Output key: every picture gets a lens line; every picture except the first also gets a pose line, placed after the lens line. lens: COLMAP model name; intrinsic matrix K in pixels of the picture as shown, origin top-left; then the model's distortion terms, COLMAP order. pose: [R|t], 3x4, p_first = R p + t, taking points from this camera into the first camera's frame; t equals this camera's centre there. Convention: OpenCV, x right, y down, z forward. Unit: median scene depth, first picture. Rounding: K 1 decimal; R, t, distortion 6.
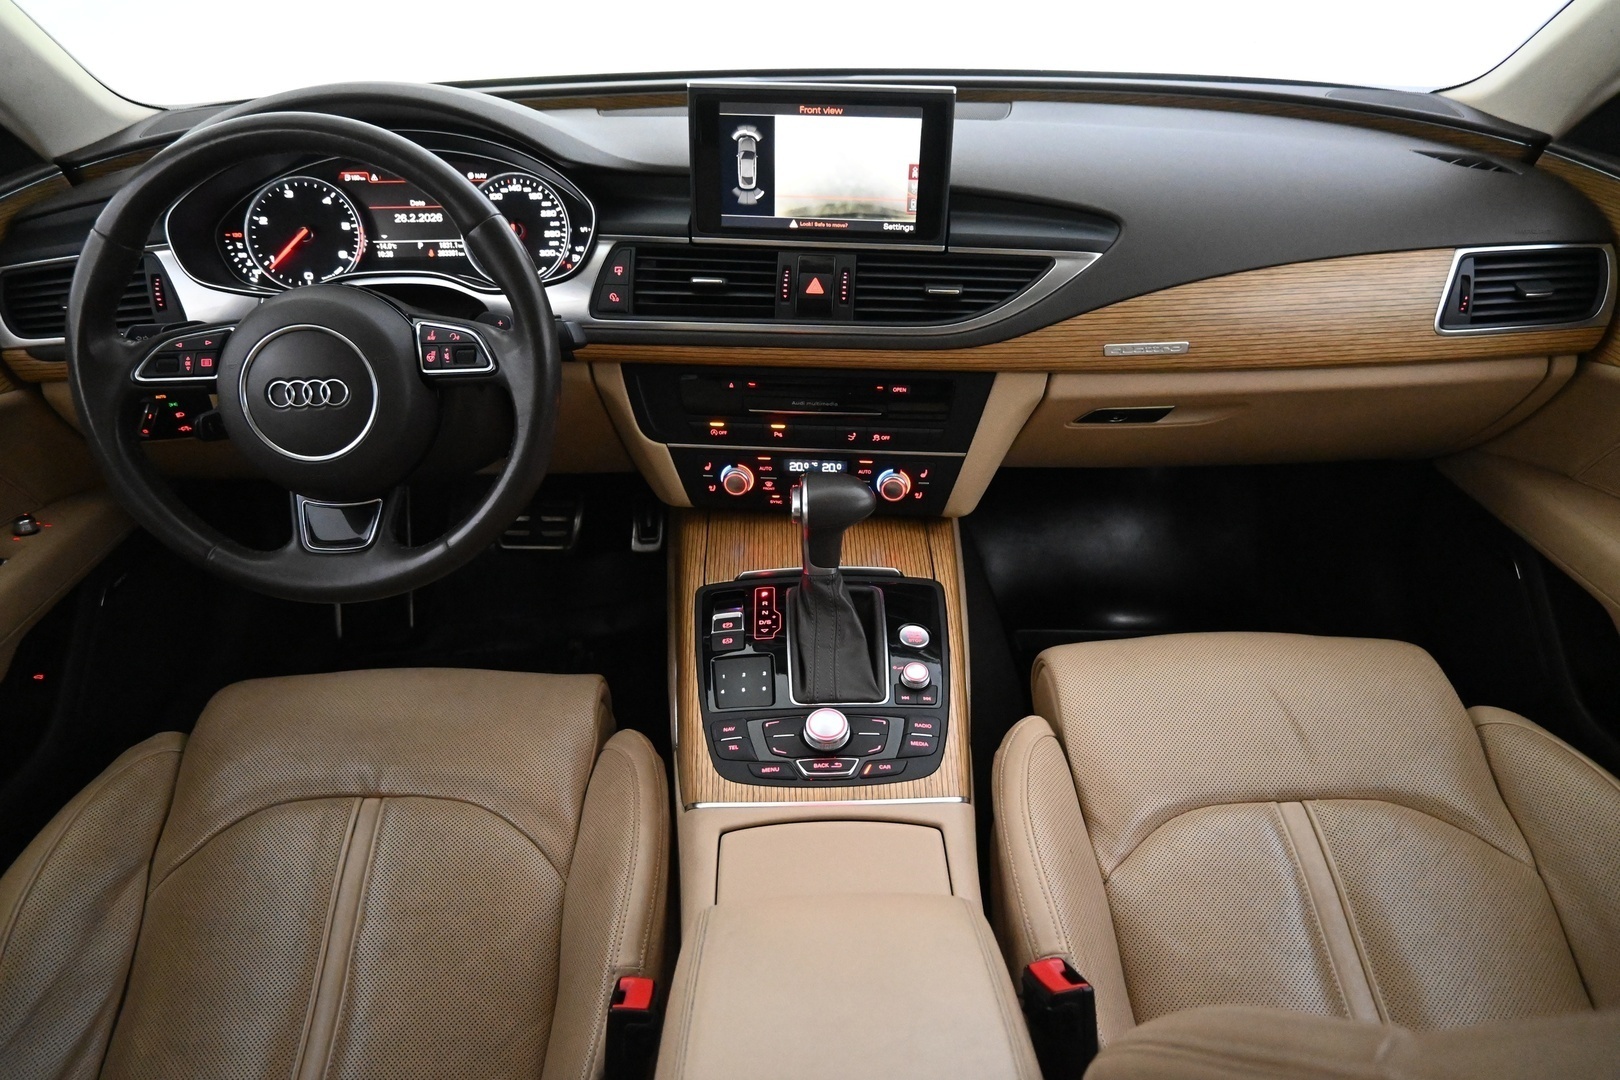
lens RADIAL K [[1089.6, 0, 813.8], [0, 1089.6, 540.7], [0, 0, 1]] dist [-0.009365, -0.004886]
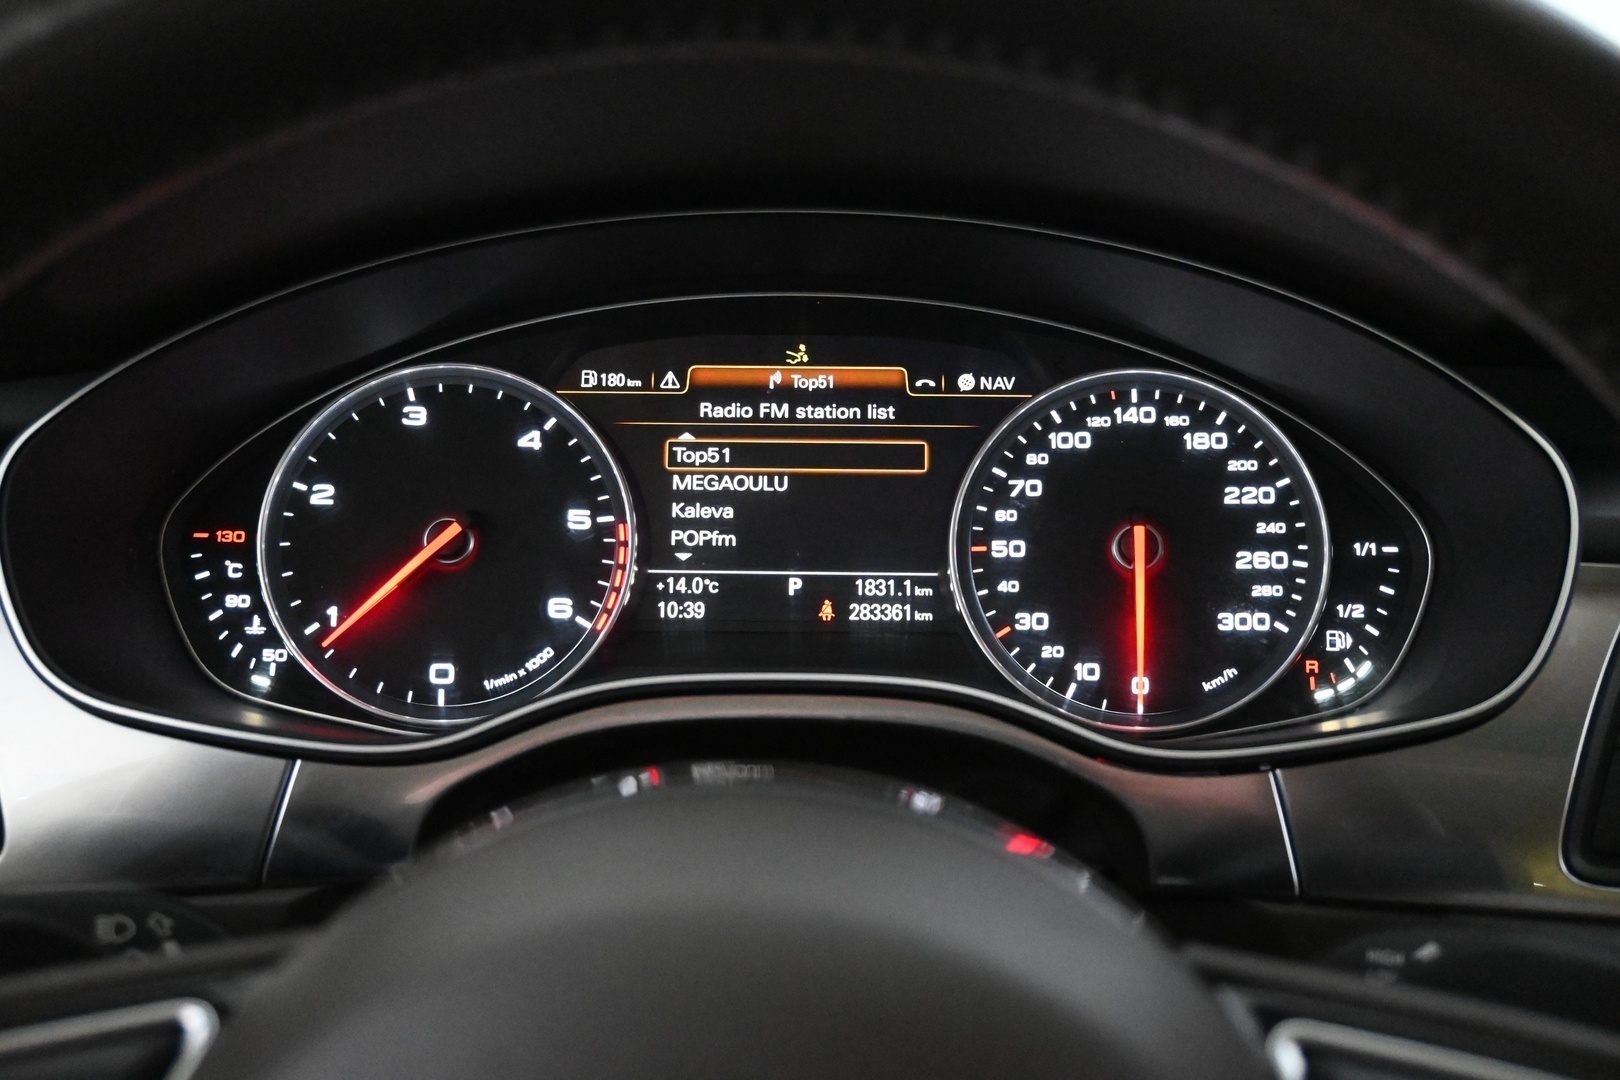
lens RADIAL K [[1407.1, 0, 812.5], [0, 1407.1, 539.2], [0, 0, 1]] dist [-0.008807, 0.003272]
pose [[0.998253, 0.022836, -0.054500, -0.343604], [-0.038258, 0.952675, -0.301574, -0.166452], [0.045034, 0.303132, 0.951884, 0.625333]]
